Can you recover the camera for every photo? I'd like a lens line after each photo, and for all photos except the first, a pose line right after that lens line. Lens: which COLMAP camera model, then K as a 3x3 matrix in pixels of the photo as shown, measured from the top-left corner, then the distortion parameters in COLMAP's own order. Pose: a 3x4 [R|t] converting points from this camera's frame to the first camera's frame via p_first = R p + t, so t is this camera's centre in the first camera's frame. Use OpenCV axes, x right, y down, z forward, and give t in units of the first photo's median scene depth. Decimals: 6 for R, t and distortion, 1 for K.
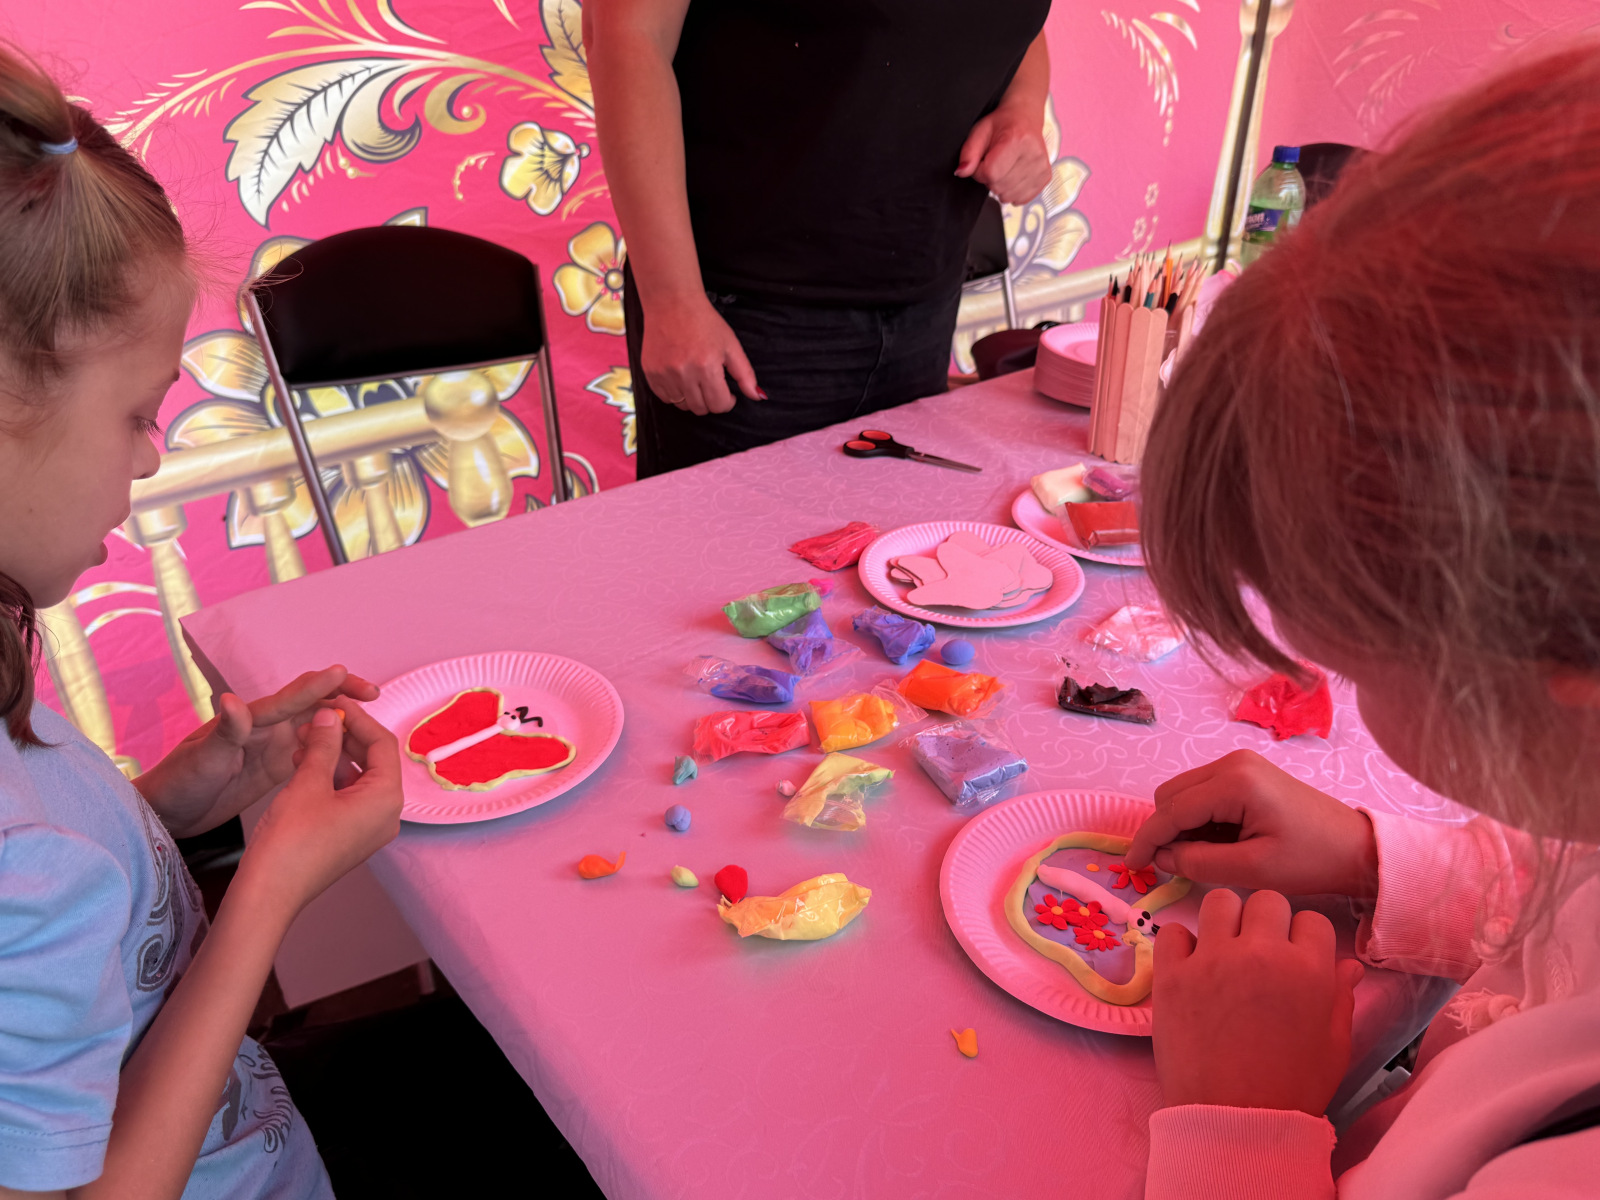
lens RADIAL K [[1167.3, 0, 800.0], [0, 1167.3, 600.0], [0, 0, 1]] dist [0.107066, -0.272098]
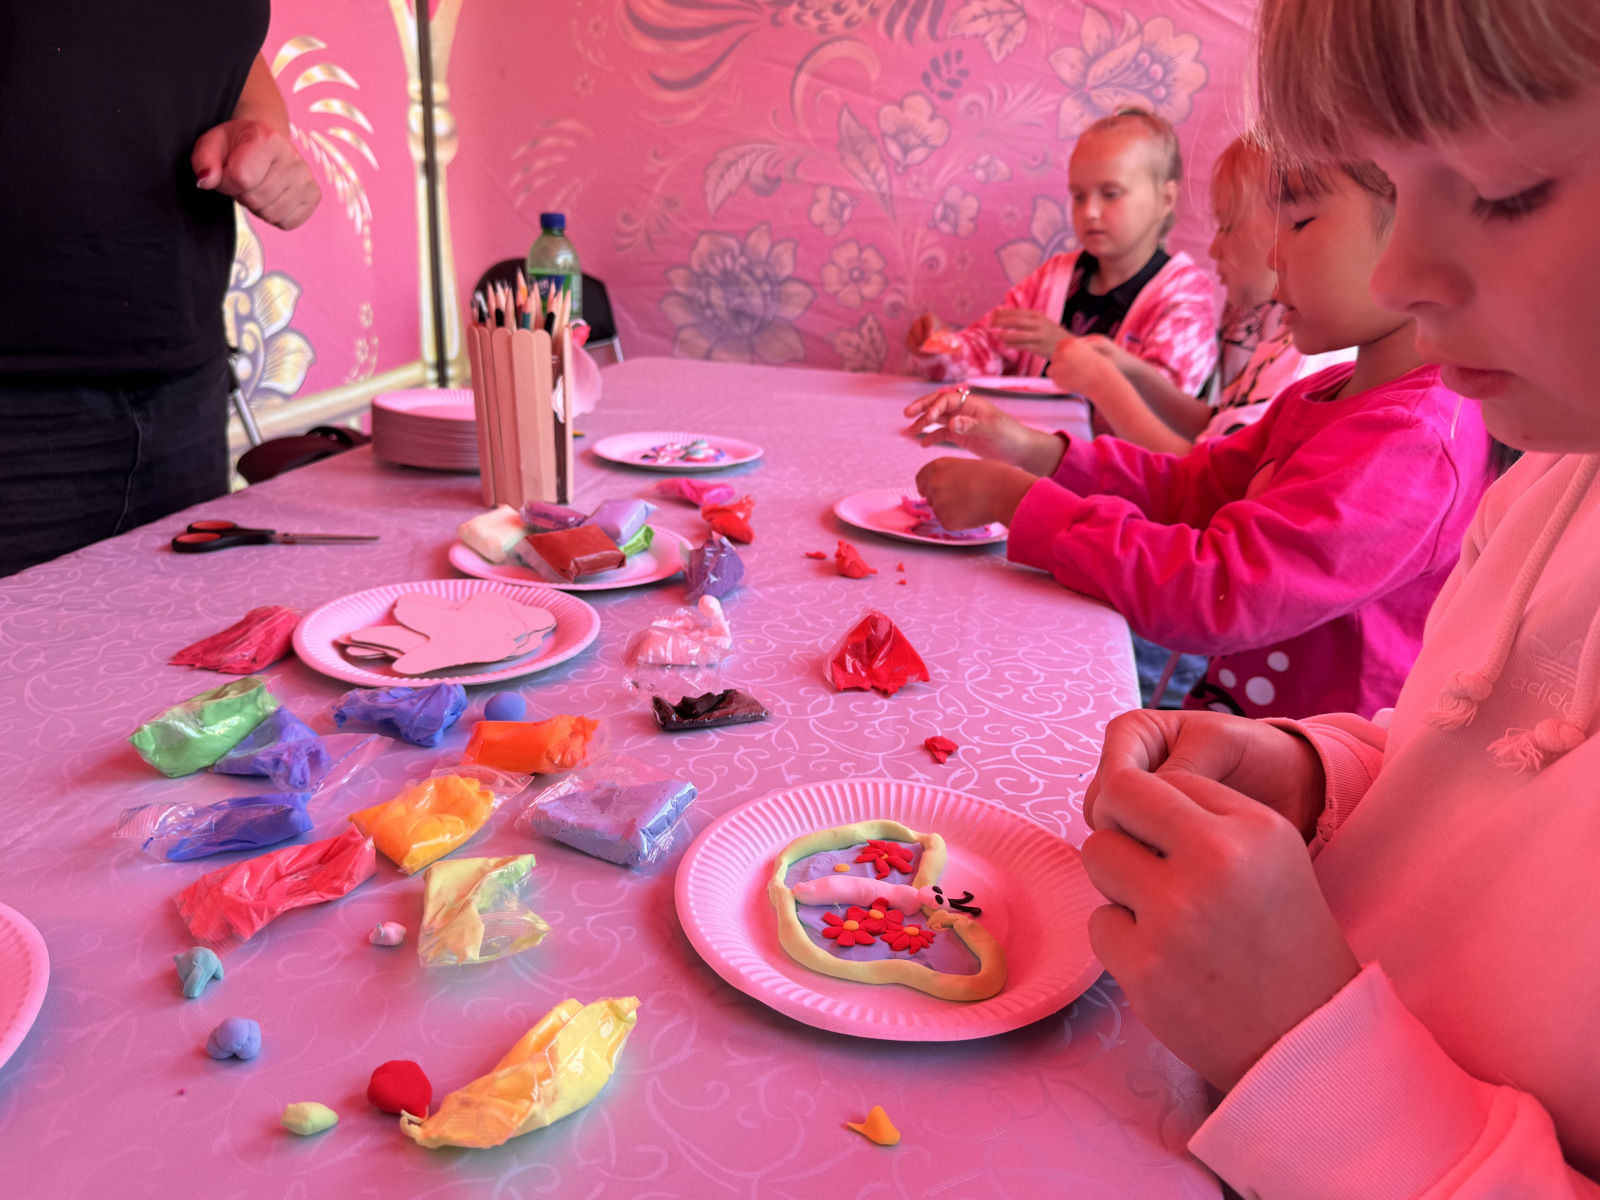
lens RADIAL K [[1167.3, 0, 800.0], [0, 1167.3, 600.0], [0, 0, 1]] dist [0.107066, -0.272098]
pose [[0.762042, -0.179809, 0.622061, -0.157634], [0.275681, 0.959349, -0.060414, 0.067024], [-0.585911, 0.217528, 0.780634, 0.258670]]
